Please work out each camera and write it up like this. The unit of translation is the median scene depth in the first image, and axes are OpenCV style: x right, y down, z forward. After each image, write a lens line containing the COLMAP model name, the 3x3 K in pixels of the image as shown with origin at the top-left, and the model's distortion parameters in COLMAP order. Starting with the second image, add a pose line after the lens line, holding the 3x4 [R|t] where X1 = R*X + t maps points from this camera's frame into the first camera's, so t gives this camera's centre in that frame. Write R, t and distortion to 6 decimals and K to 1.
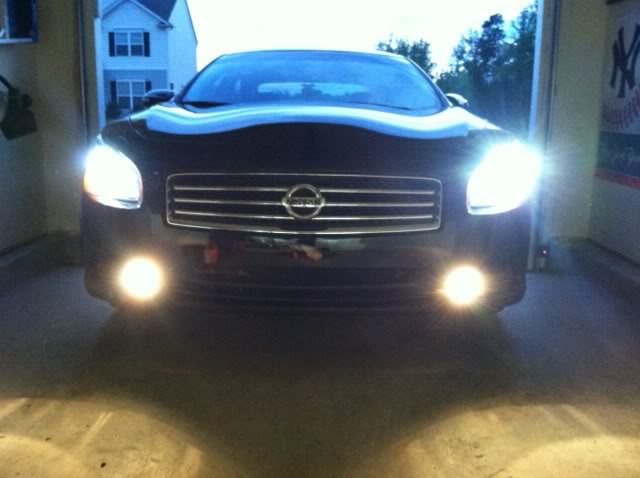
lens RADIAL K [[553.8, 0, 320.0], [0, 553.8, 239.0], [0, 0, 1]] dist [-0.012194, -0.014828]
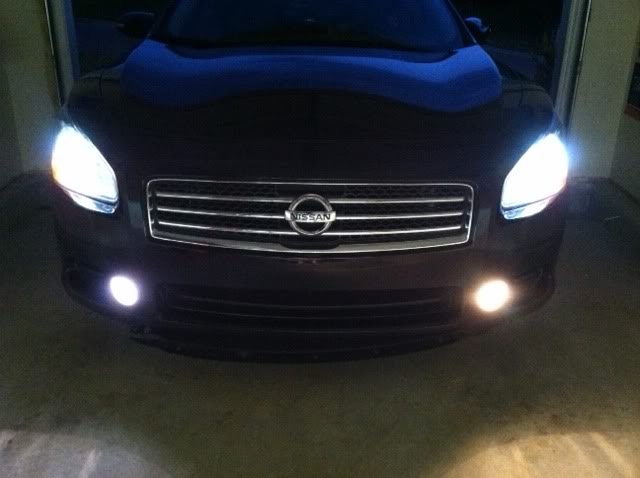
lens RADIAL K [[553.8, 0, 320.0], [0, 553.8, 239.0], [0, 0, 1]] dist [-0.012194, -0.014828]
pose [[0.999966, -0.001517, 0.008130, -0.021868], [-0.000146, 0.979622, 0.200848, -0.200084], [-0.008269, -0.200842, 0.979589, 0.164944]]
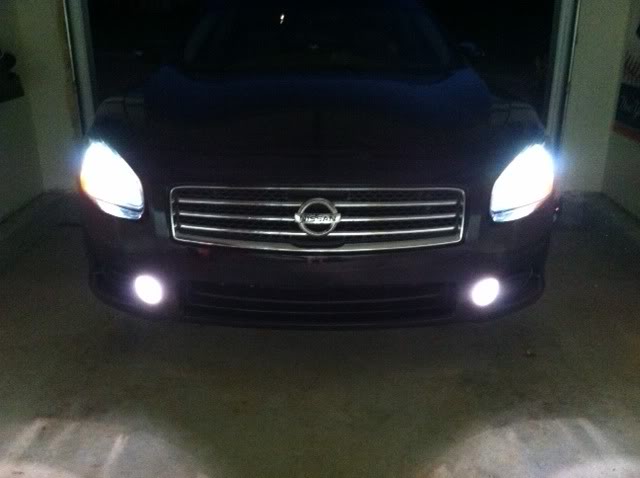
lens RADIAL K [[553.8, 0, 320.0], [0, 553.8, 239.0], [0, 0, 1]] dist [-0.012194, -0.014828]
pose [[0.999937, -0.011107, 0.001791, -0.027793], [0.010693, 0.987777, 0.155509, -0.175720], [-0.003497, -0.155480, 0.987833, 0.068205]]
